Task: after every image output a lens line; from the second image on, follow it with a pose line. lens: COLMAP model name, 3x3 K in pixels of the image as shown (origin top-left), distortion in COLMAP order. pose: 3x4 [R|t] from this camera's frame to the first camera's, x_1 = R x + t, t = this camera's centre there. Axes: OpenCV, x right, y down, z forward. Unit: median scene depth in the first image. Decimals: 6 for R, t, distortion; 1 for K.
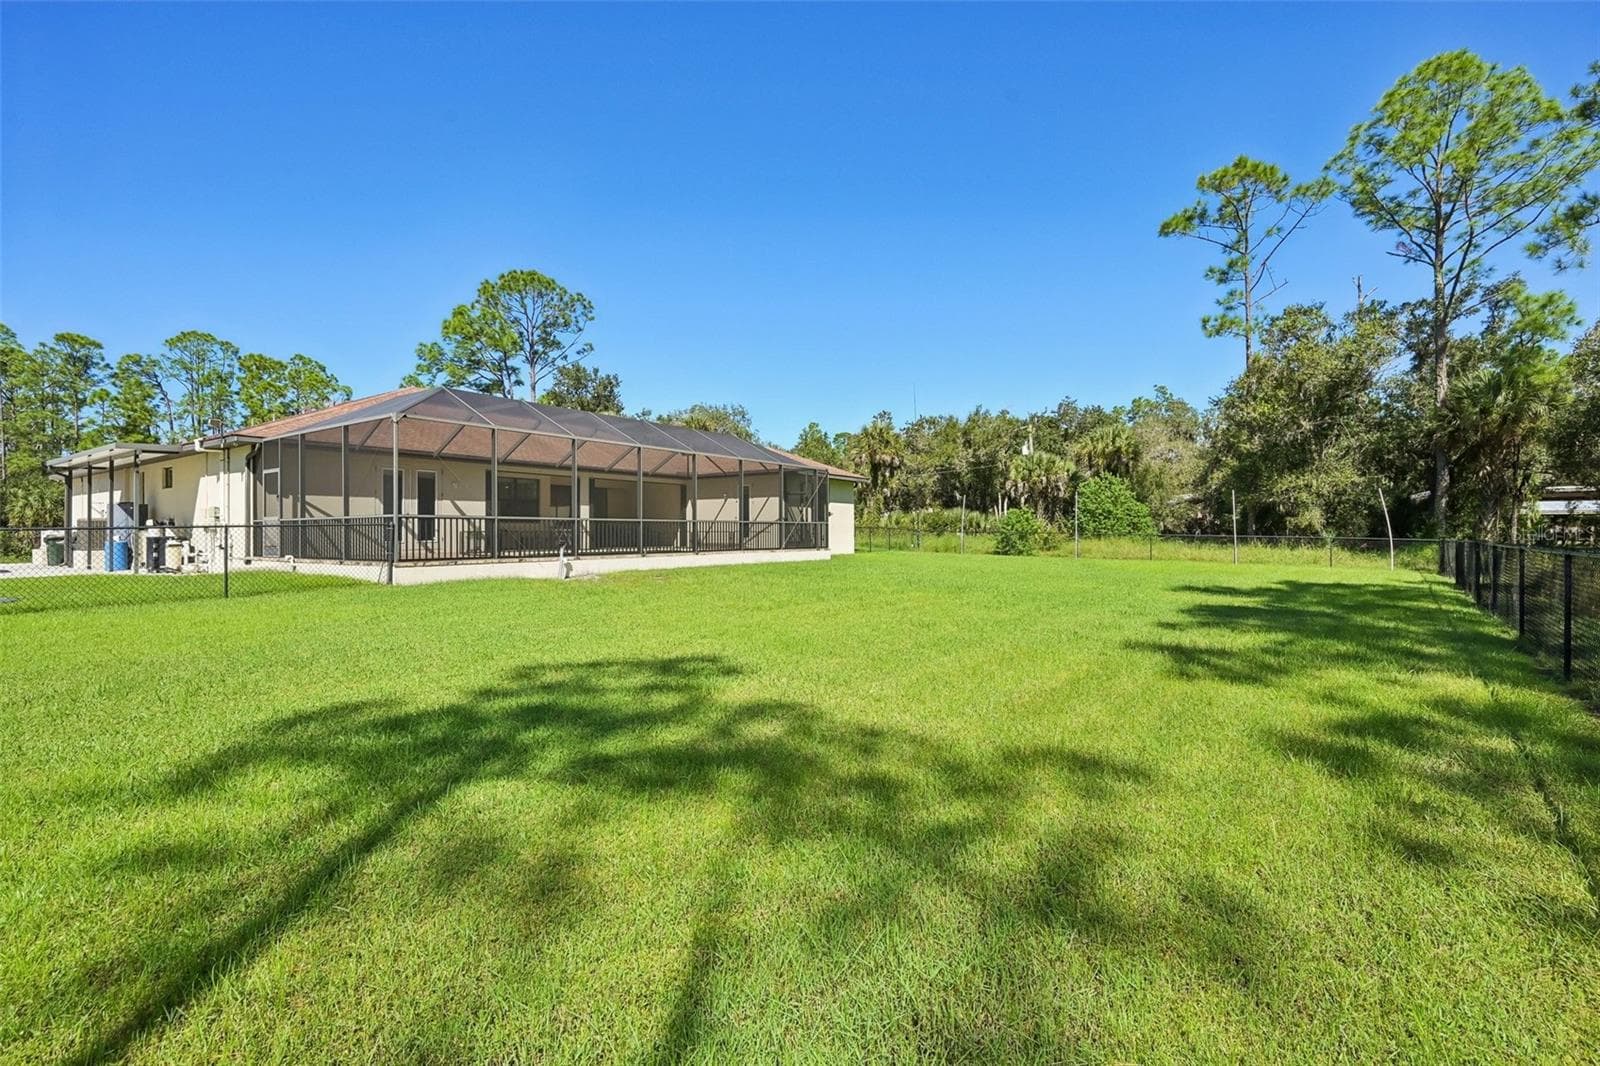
lens RADIAL K [[697.3, 0, 800.9], [0, 697.3, 538.8], [0, 0, 1]] dist [0.001137, 0.000021]
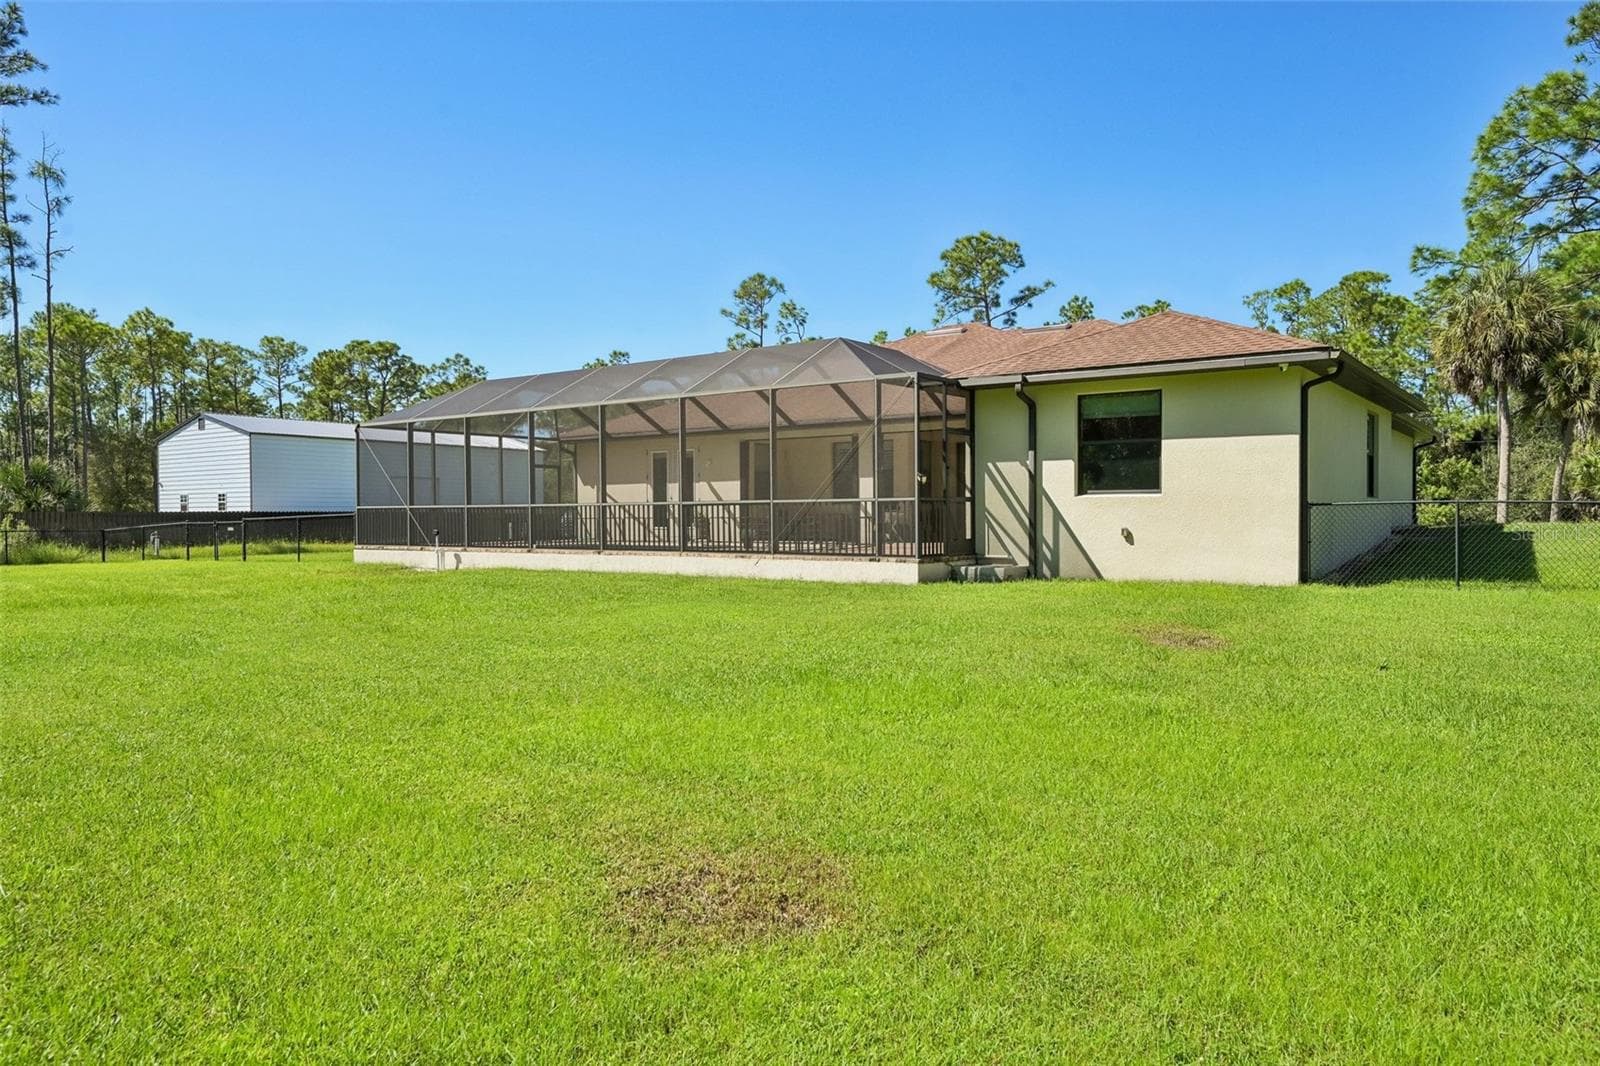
lens RADIAL K [[1152.1, 0, 808.1], [0, 1152.1, 533.7], [0, 0, 1]] dist [-0.009387, -0.005148]
pose [[0.003789, 0.010150, -0.999941, 0.822738], [-0.009764, 0.999901, 0.010113, -0.007741], [0.999945, 0.009725, 0.003887, 1.043500]]
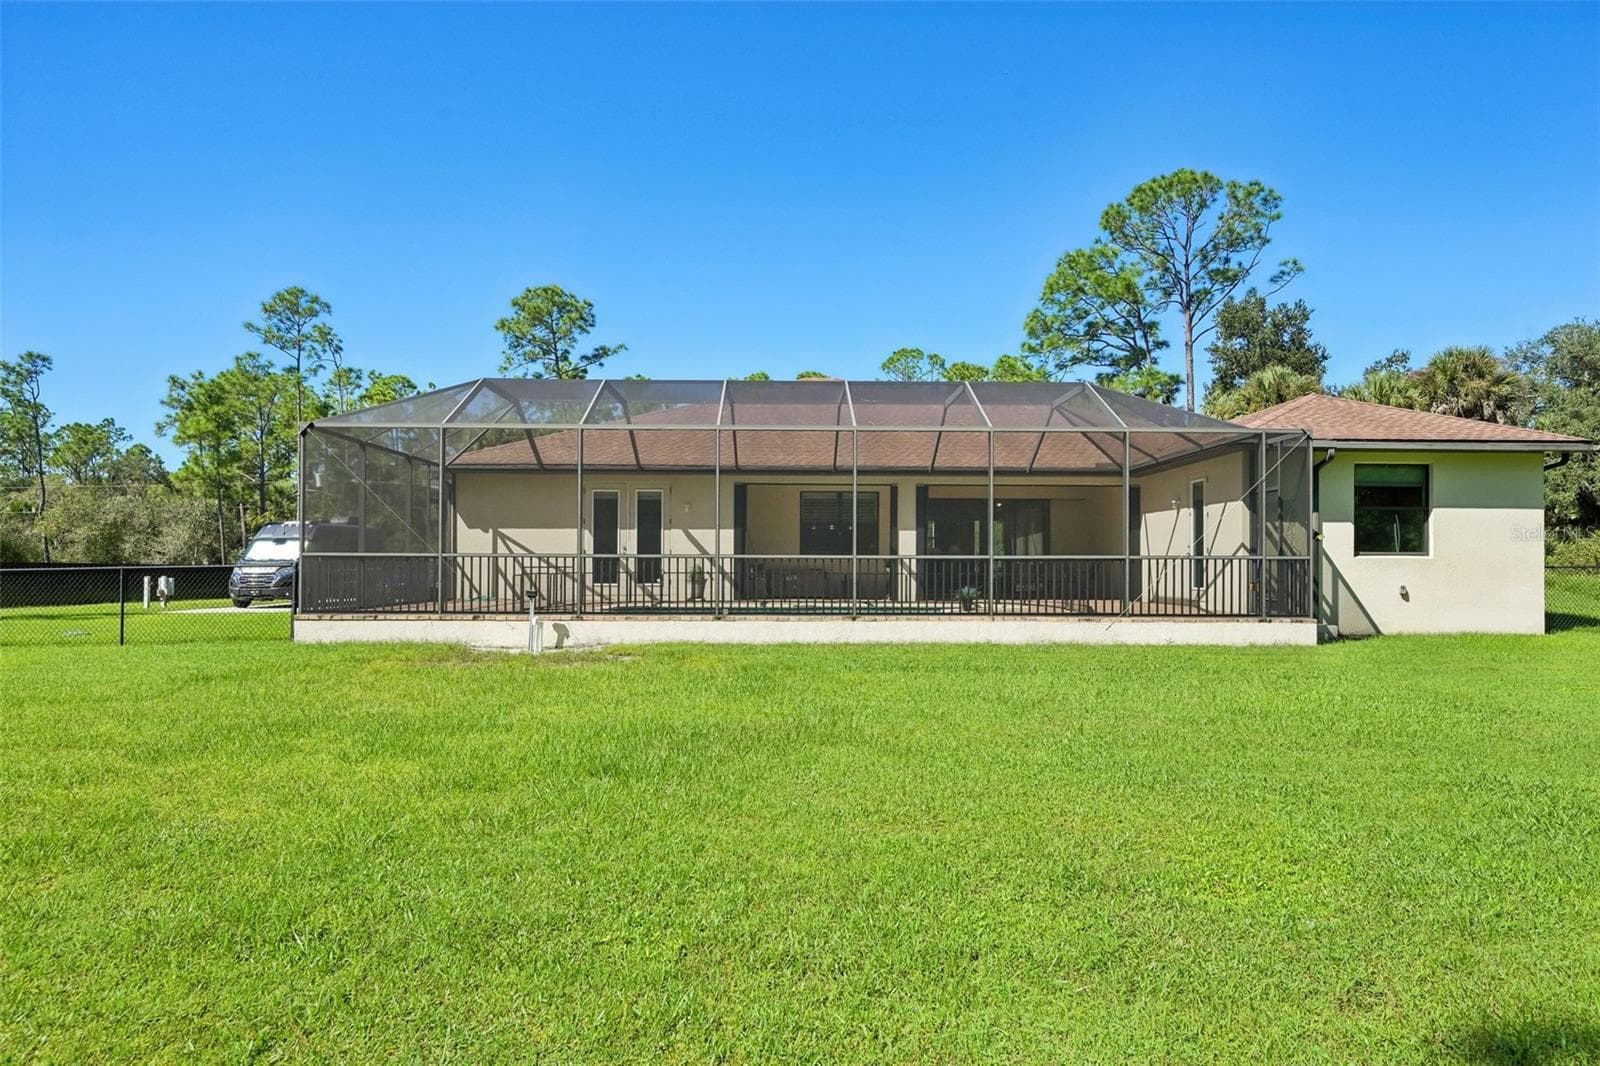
lens RADIAL K [[1034.8, 0, 833.5], [0, 1034.8, 532.4], [0, 0, 1]] dist [-0.000114, 0.001312]
pose [[0.623097, -0.030151, -0.781563, 0.384133], [-0.010793, 0.998830, -0.047137, -0.004725], [0.782070, 0.037806, 0.622043, 0.438073]]
